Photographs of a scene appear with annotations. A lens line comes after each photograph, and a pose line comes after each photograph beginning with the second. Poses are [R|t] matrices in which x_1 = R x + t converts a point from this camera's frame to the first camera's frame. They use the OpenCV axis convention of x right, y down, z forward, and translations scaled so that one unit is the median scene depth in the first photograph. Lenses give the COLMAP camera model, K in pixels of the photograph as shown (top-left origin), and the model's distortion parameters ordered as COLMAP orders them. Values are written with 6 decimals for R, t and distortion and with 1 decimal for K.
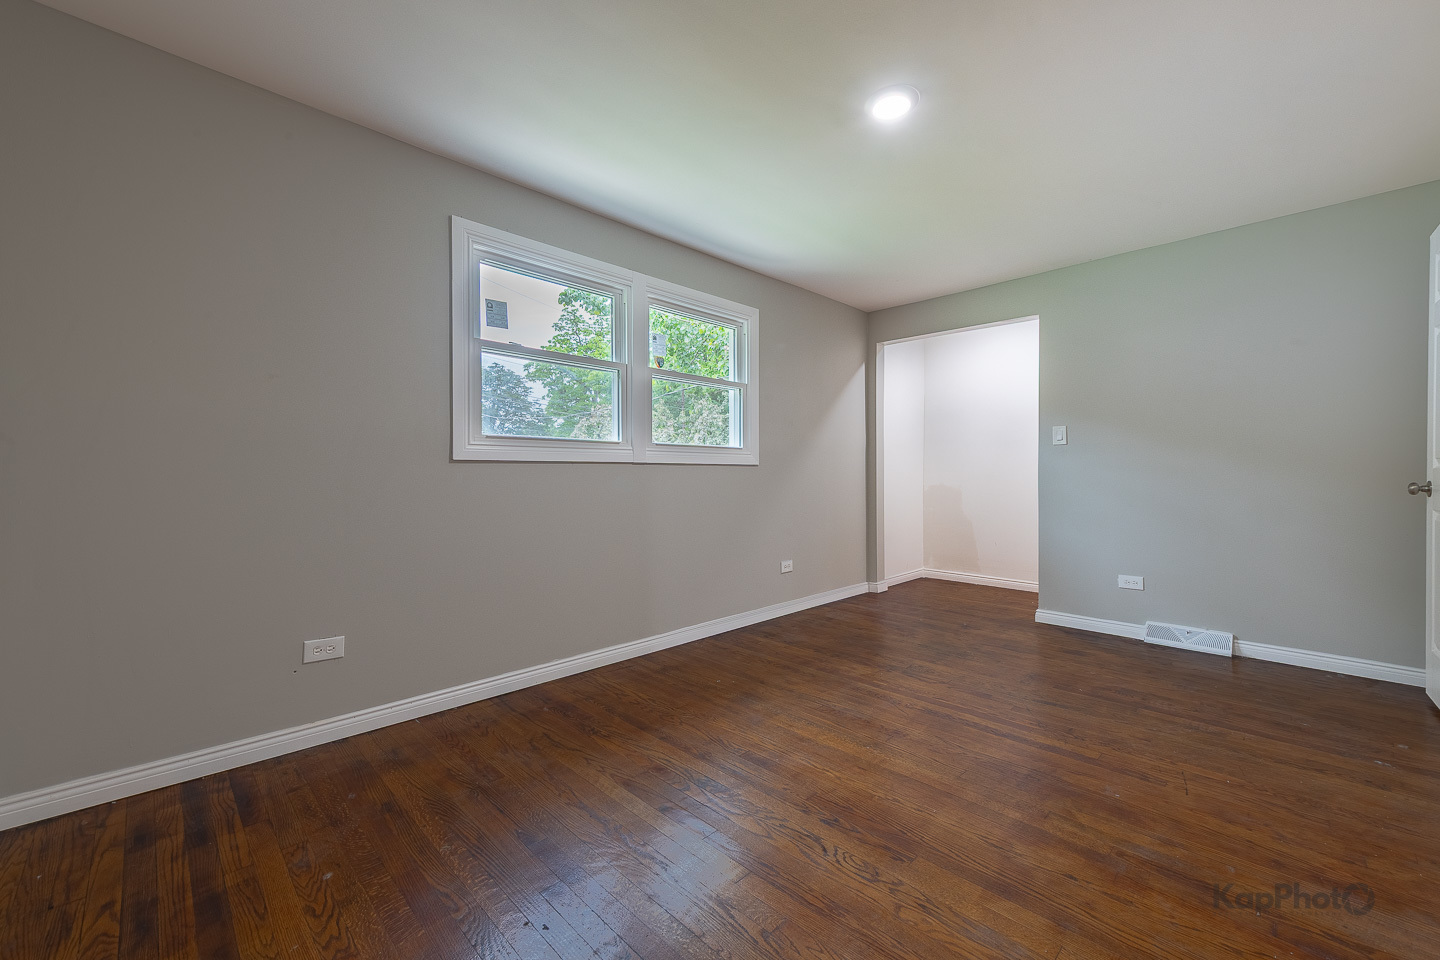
lens RADIAL K [[564.0, 0, 699.9], [0, 564.0, 479.3], [0, 0, 1]] dist [0.012394, -0.000070]
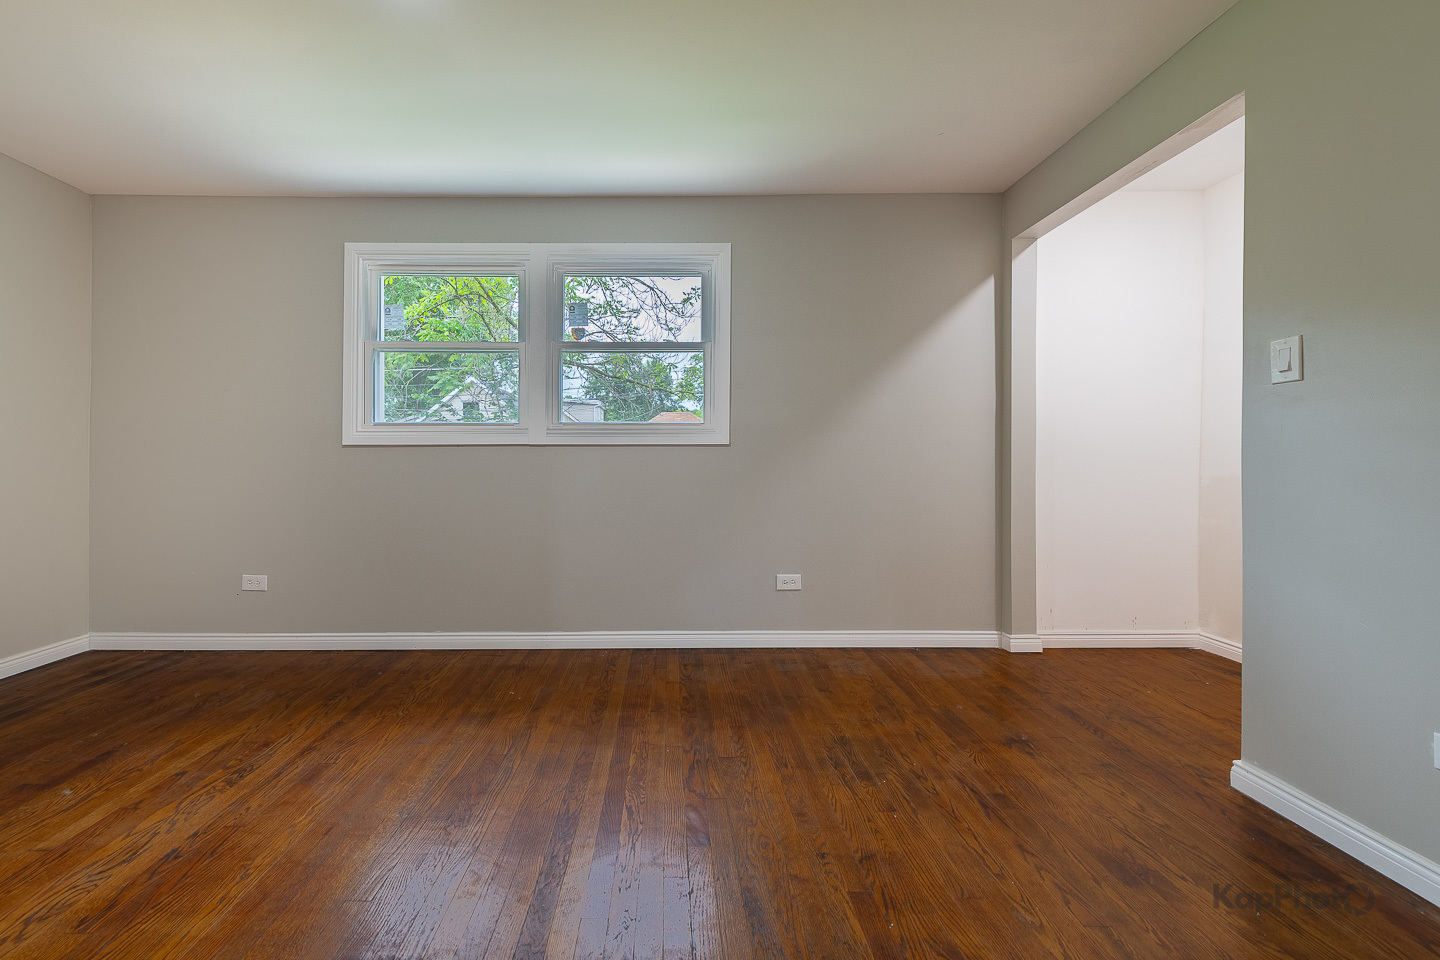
lens RADIAL K [[584.3, 0, 683.0], [0, 584.3, 462.4], [0, 0, 1]] dist [0.010010, -0.000791]
pose [[0.726281, 0.004572, -0.687383, 0.835039], [-0.003767, 0.999989, 0.002671, -0.002284], [0.687387, 0.000650, 0.726291, 0.517891]]
